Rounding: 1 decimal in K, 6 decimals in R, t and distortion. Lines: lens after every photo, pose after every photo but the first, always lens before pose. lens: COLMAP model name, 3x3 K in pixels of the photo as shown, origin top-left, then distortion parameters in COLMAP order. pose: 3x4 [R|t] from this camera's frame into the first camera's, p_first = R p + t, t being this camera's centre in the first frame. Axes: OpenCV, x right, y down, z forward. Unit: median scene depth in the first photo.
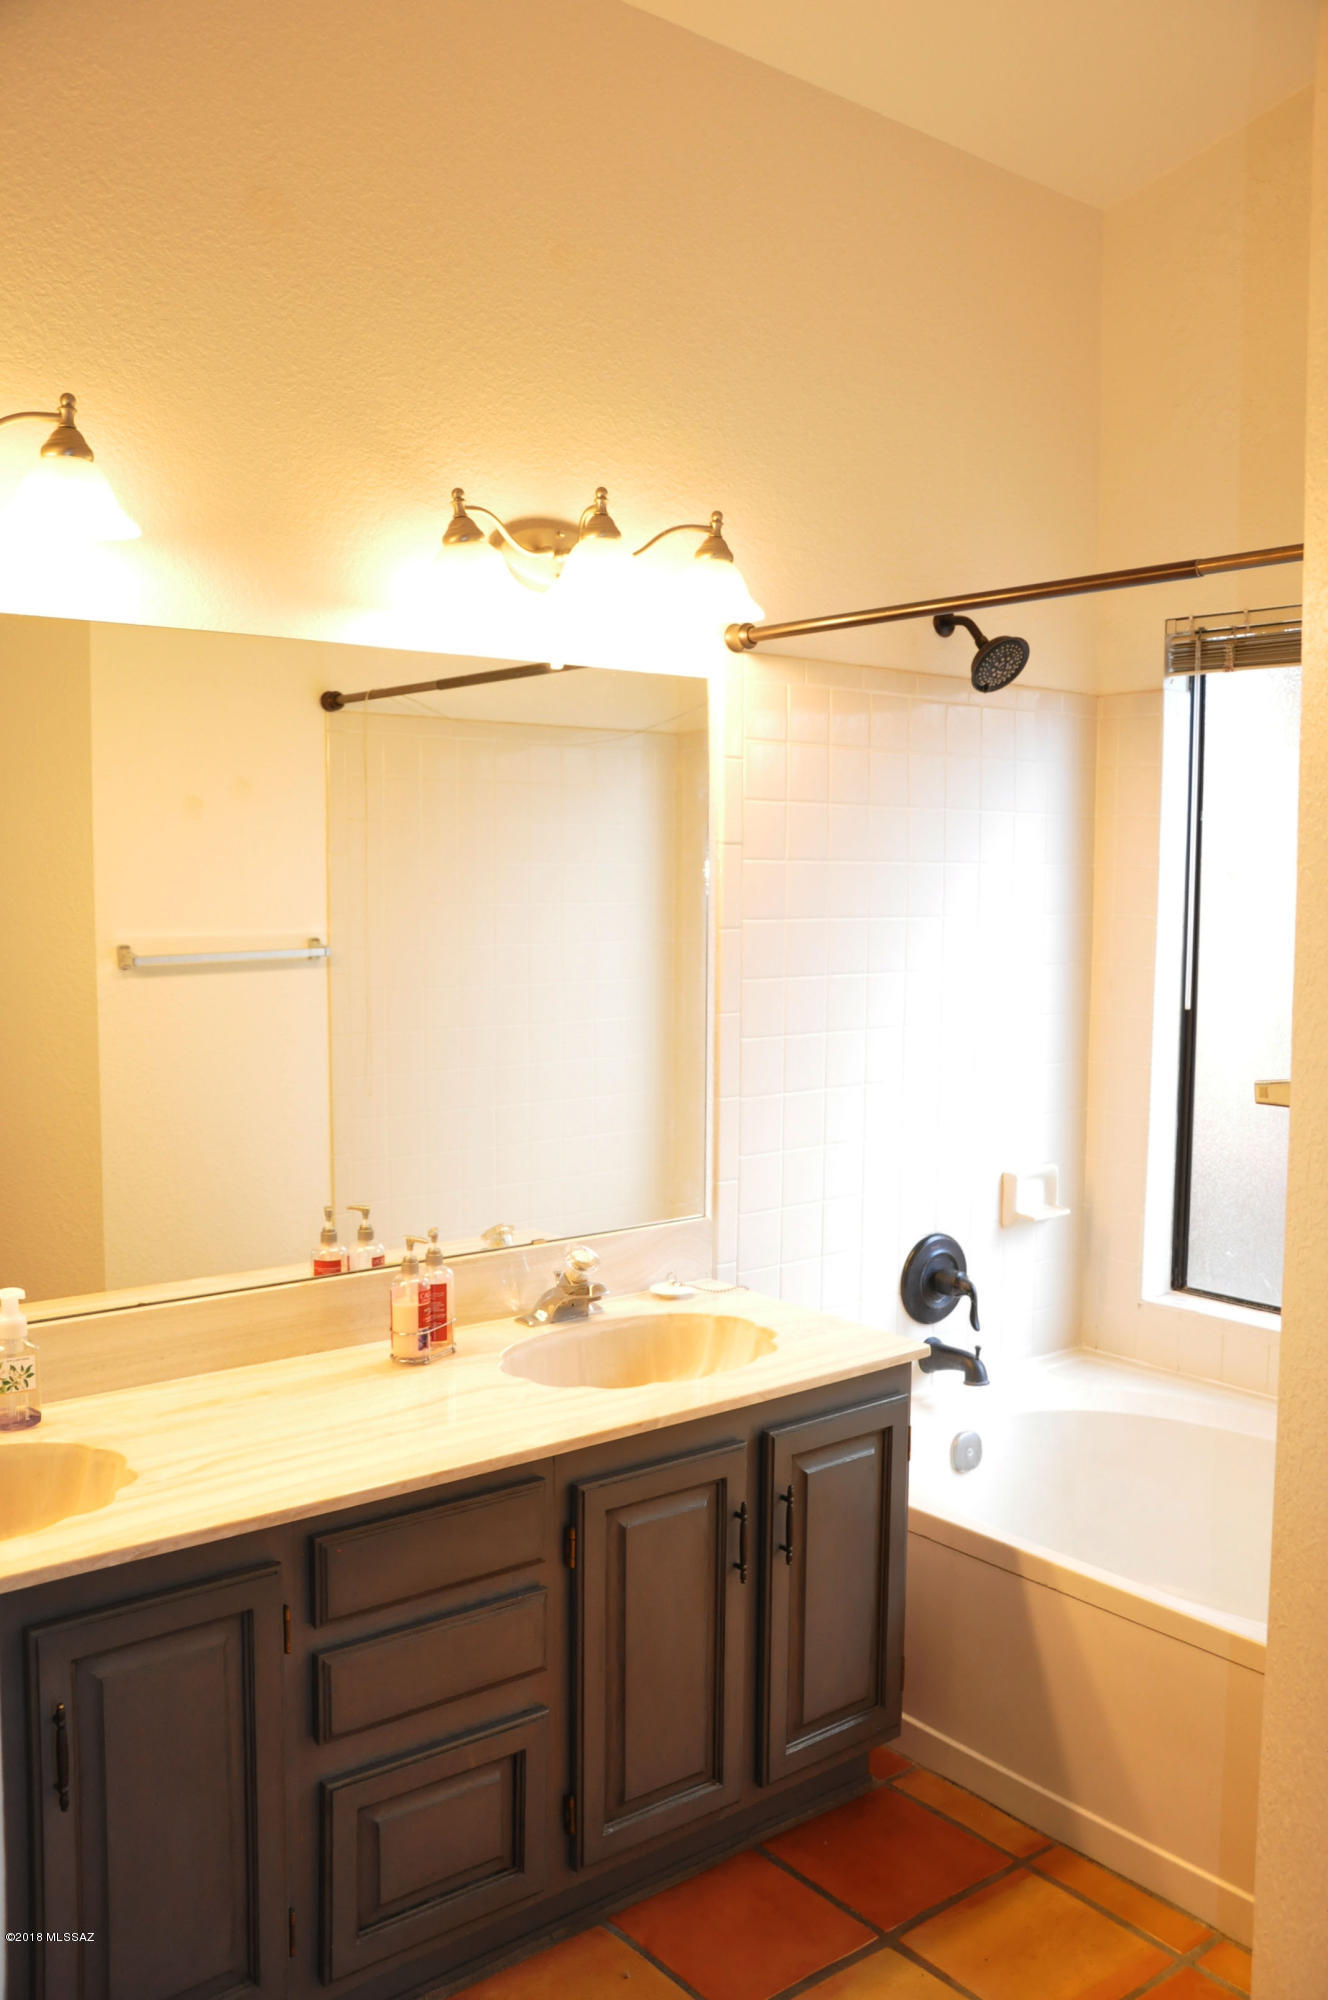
lens RADIAL K [[1728.2, 0, 664.0], [0, 1728.2, 1000.0], [0, 0, 1]] dist [-0.030564, 0.000579]
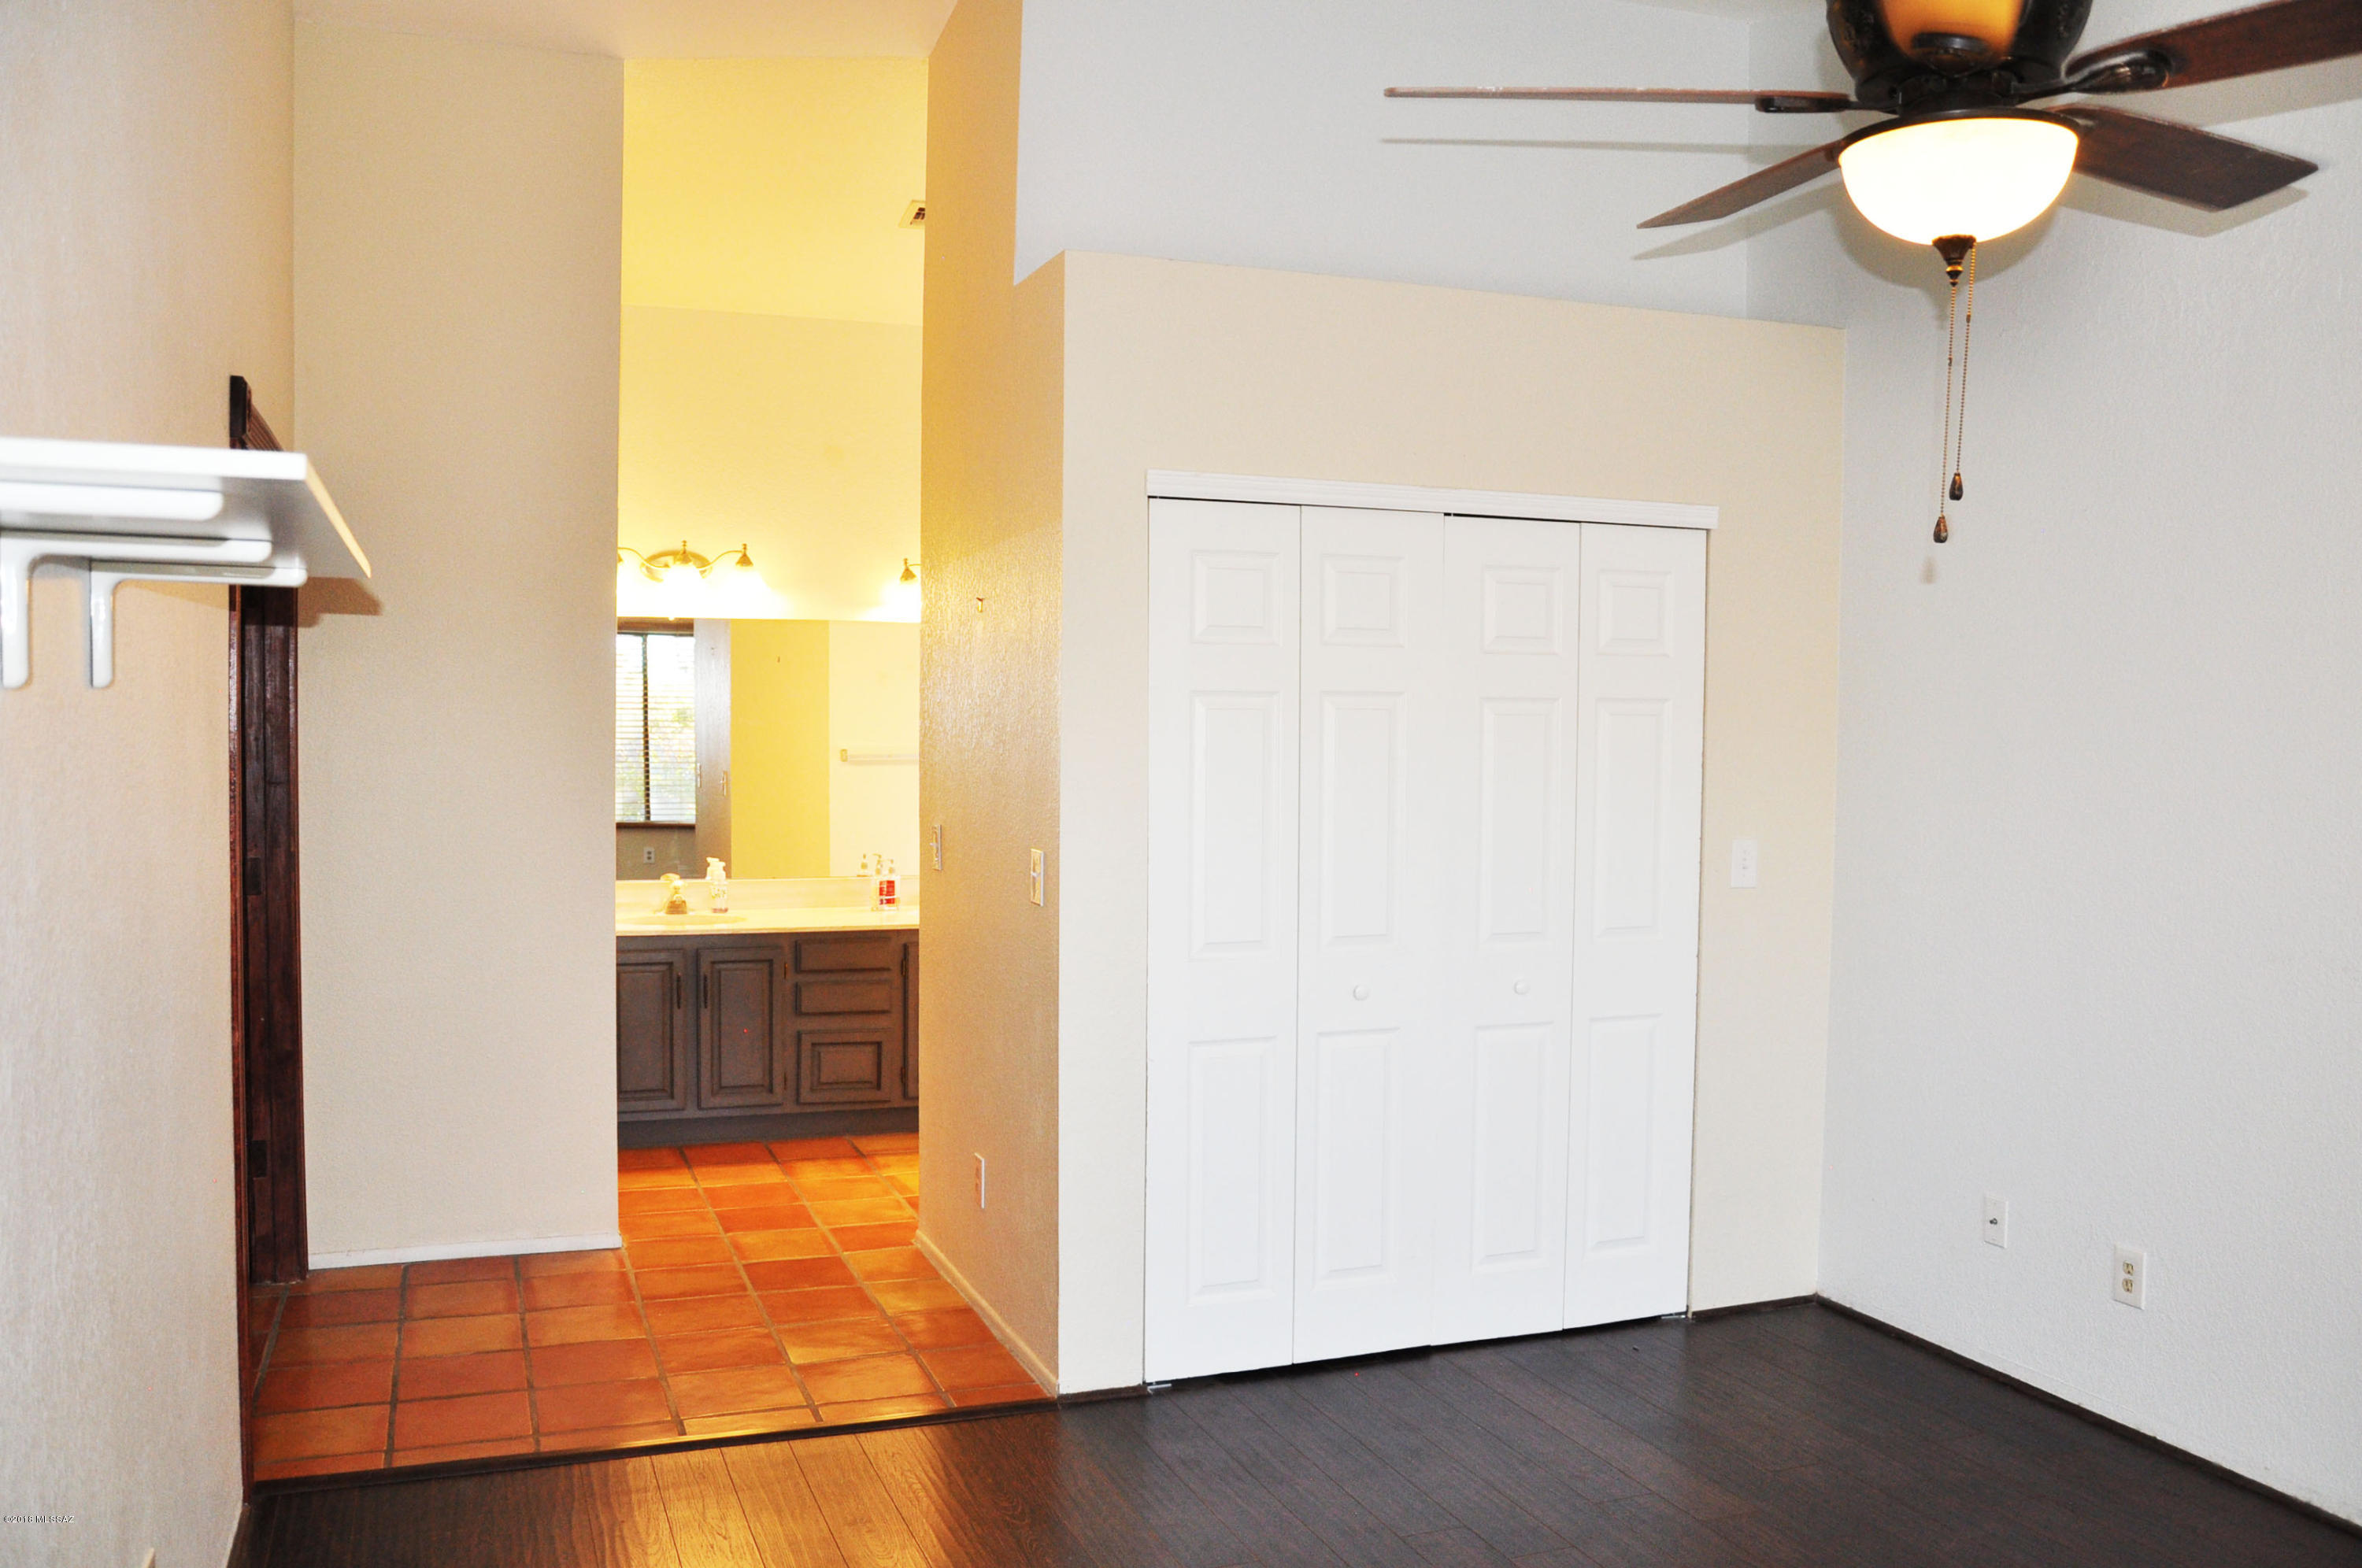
lens RADIAL K [[1837.1, 0, 1181.0], [0, 1837.1, 784.0], [0, 0, 1]] dist [-0.156386, 0.097667]
pose [[0.960159, 0.026216, -0.278222, 1.194667], [-0.037605, 0.998656, -0.035675, 0.128073], [0.276913, 0.044716, 0.959854, -1.678470]]
